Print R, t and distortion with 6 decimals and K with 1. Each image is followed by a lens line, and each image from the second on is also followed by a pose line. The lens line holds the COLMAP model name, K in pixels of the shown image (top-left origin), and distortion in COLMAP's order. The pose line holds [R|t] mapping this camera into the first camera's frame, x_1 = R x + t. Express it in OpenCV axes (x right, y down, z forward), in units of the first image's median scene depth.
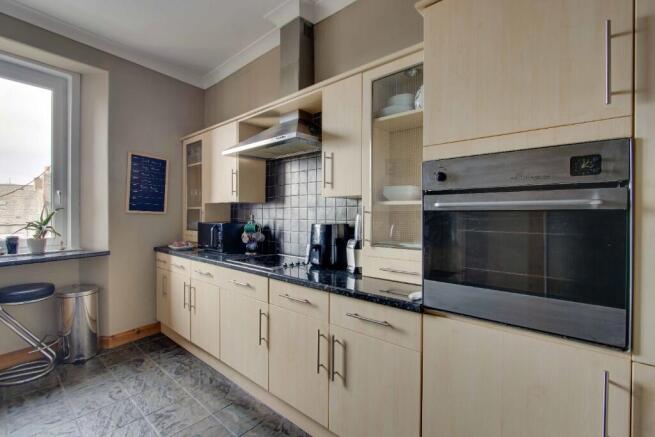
lens RADIAL K [[307.7, 0, 323.6], [0, 307.7, 218.1], [0, 0, 1]] dist [-0.012325, 0.003580]
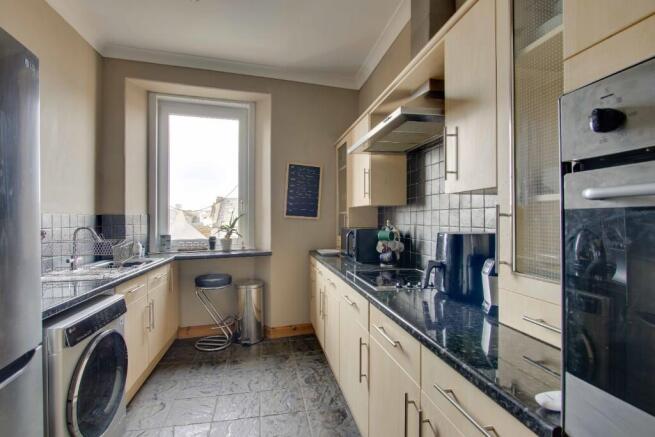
lens RADIAL K [[307.7, 0, 328.6], [0, 307.7, 217.7], [0, 0, 1]] dist [-0.012325, 0.003580]
pose [[0.786186, -0.004208, -0.617976, 0.186155], [-0.006919, 0.999854, -0.015611, -0.001981], [0.617952, 0.016549, 0.786042, 0.261201]]
